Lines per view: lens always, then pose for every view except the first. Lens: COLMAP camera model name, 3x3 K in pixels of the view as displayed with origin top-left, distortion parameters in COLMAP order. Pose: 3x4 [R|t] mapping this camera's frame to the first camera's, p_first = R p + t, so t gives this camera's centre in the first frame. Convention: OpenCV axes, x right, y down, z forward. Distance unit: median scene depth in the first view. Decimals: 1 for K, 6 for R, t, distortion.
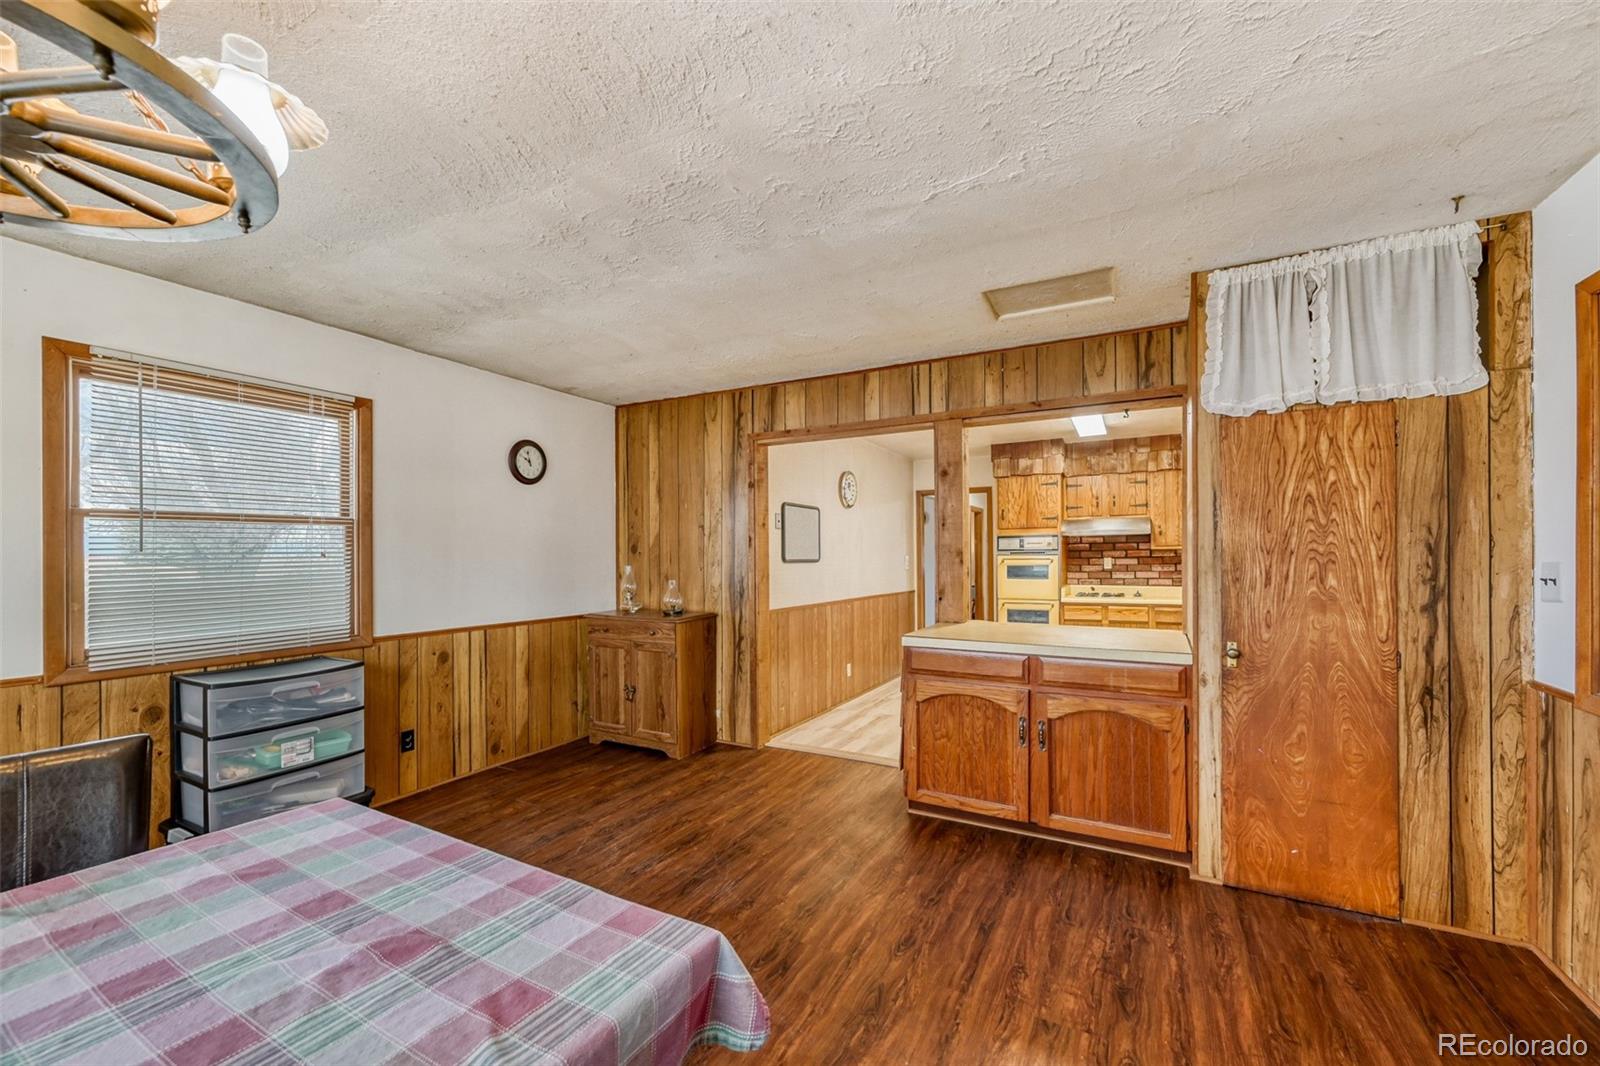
lens RADIAL K [[636.6, 0, 801.6], [0, 636.6, 552.1], [0, 0, 1]] dist [-0.000069, 0.000418]
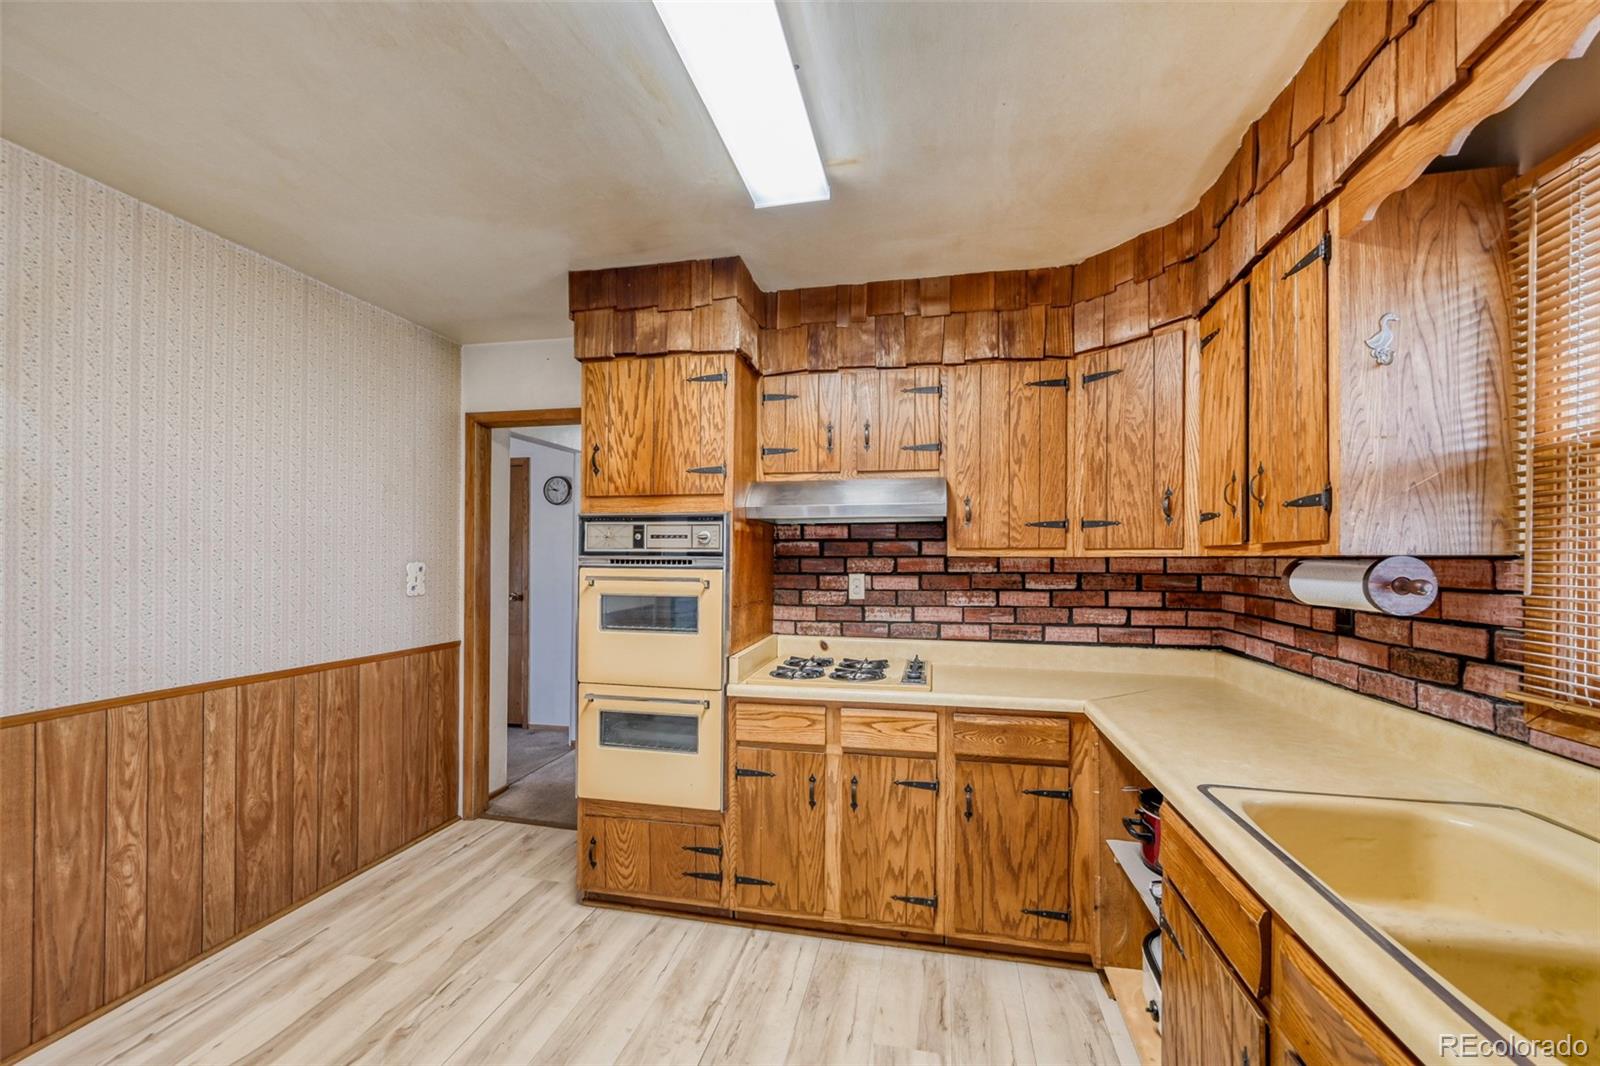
lens RADIAL K [[638.7, 0, 798.7], [0, 638.7, 556.9], [0, 0, 1]] dist [-0.000989, 0.000010]
pose [[0.961350, 0.011725, 0.275078, 0.350377], [-0.014597, 0.999858, 0.008395, -0.006331], [-0.274941, -0.012086, 0.961385, 0.642575]]
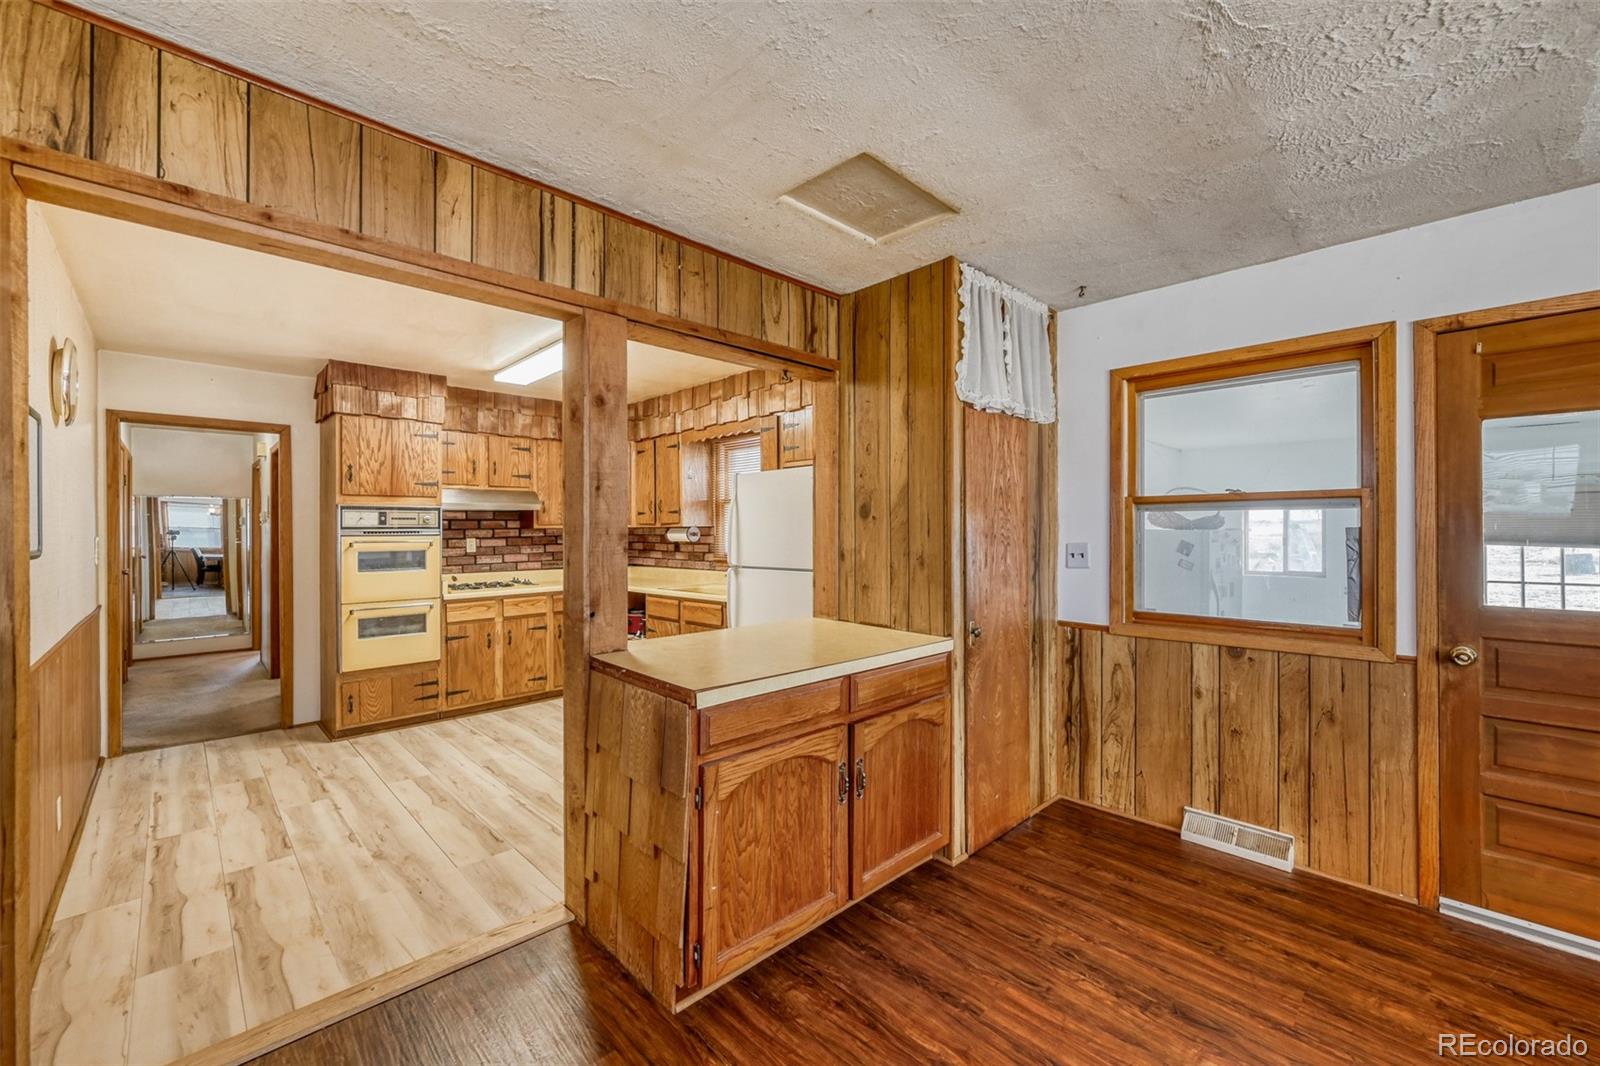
lens RADIAL K [[642.6, 0, 803.0], [0, 642.6, 528.4], [0, 0, 1]] dist [0.001500, 0.000035]
pose [[0.301871, 0.005946, 0.953330, -0.175259], [-0.005711, 0.999974, -0.004428, -0.002628], [-0.953332, -0.004108, 0.301897, 0.391996]]
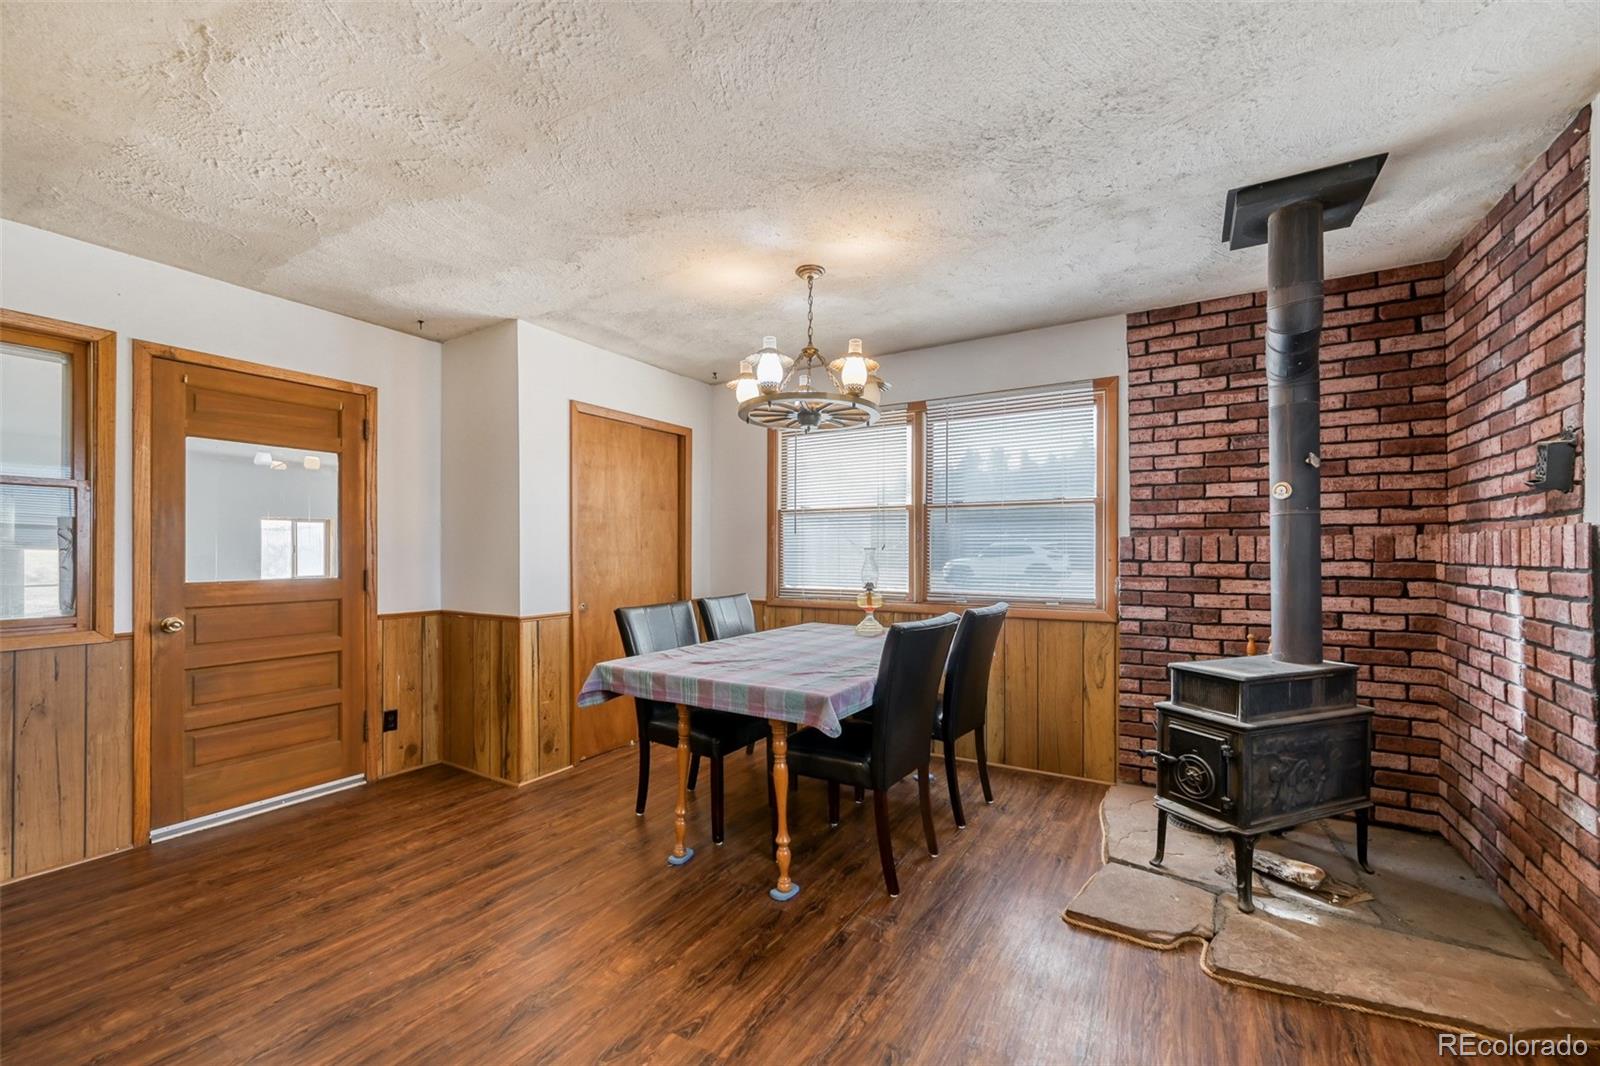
lens RADIAL K [[636.6, 0, 801.6], [0, 636.6, 552.1], [0, 0, 1]] dist [-0.000069, 0.000418]
pose [[-0.998412, 0.002953, 0.056255, -0.178535], [0.002602, 0.999977, -0.006305, 0.020064], [-0.056272, -0.006148, -0.998397, 0.572874]]
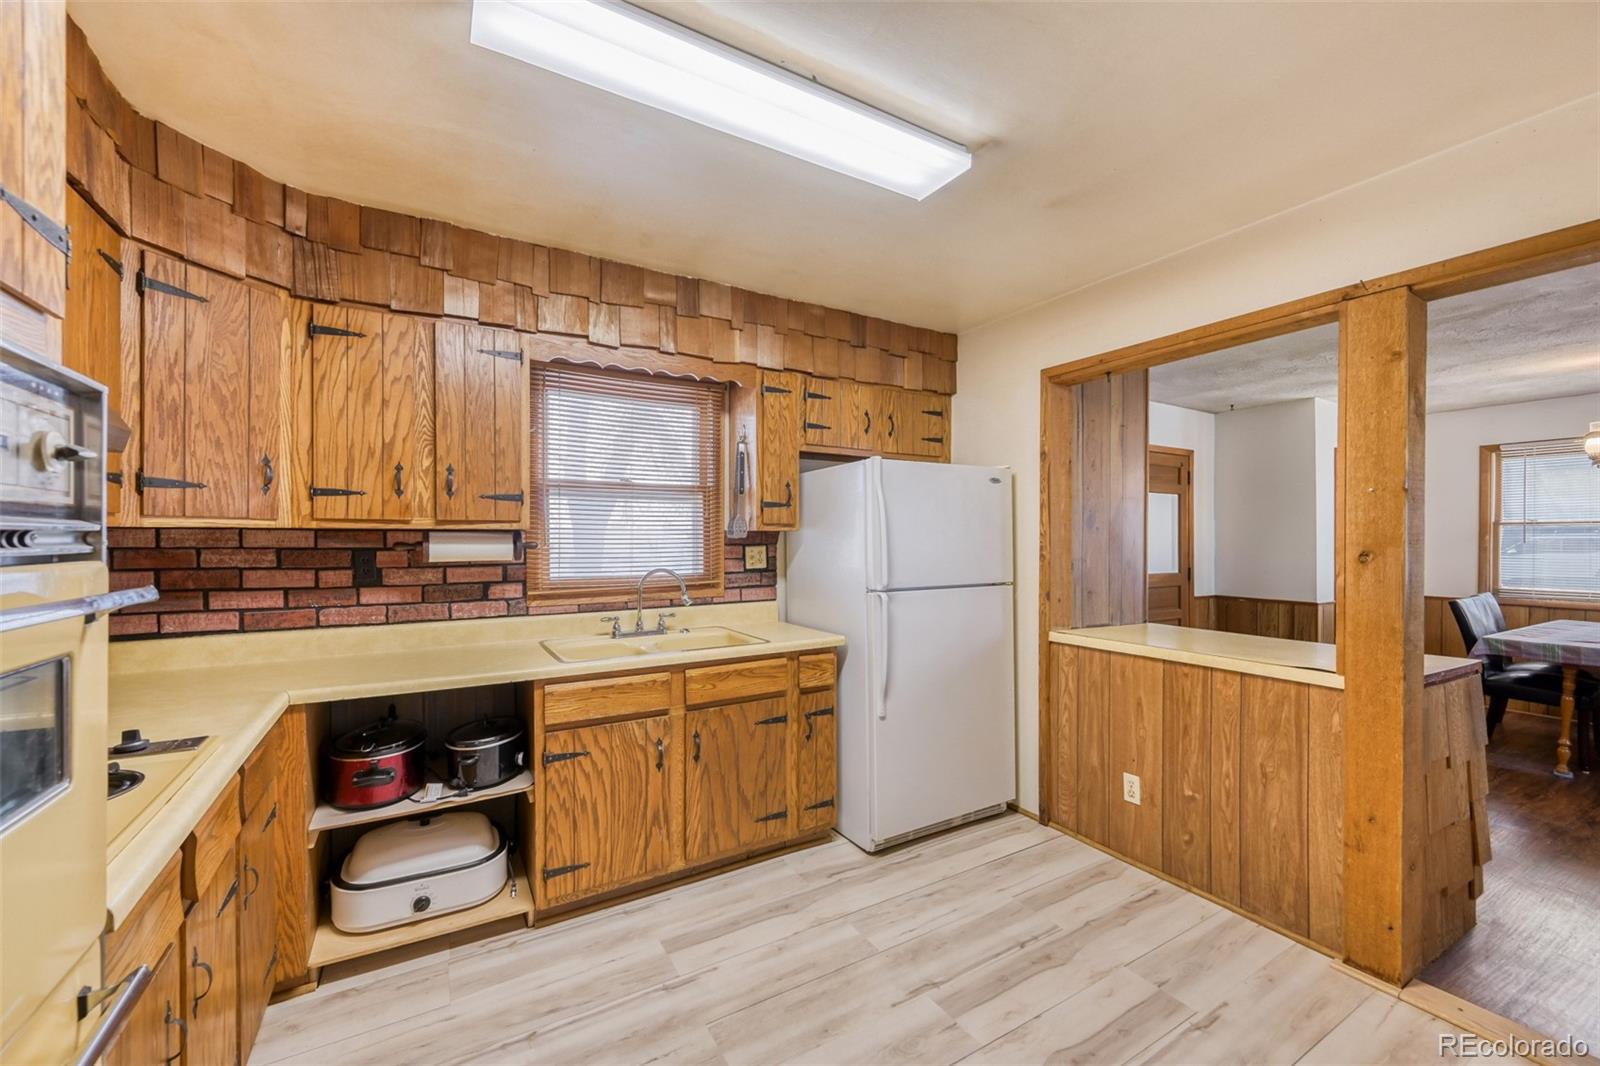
lens RADIAL K [[642.6, 0, 803.0], [0, 642.6, 528.4], [0, 0, 1]] dist [0.001500, 0.000035]
pose [[-0.856502, 0.007990, 0.516082, 0.230844], [-0.004502, 0.999727, -0.022948, 0.000133], [-0.516124, -0.021978, -0.856232, 1.058330]]
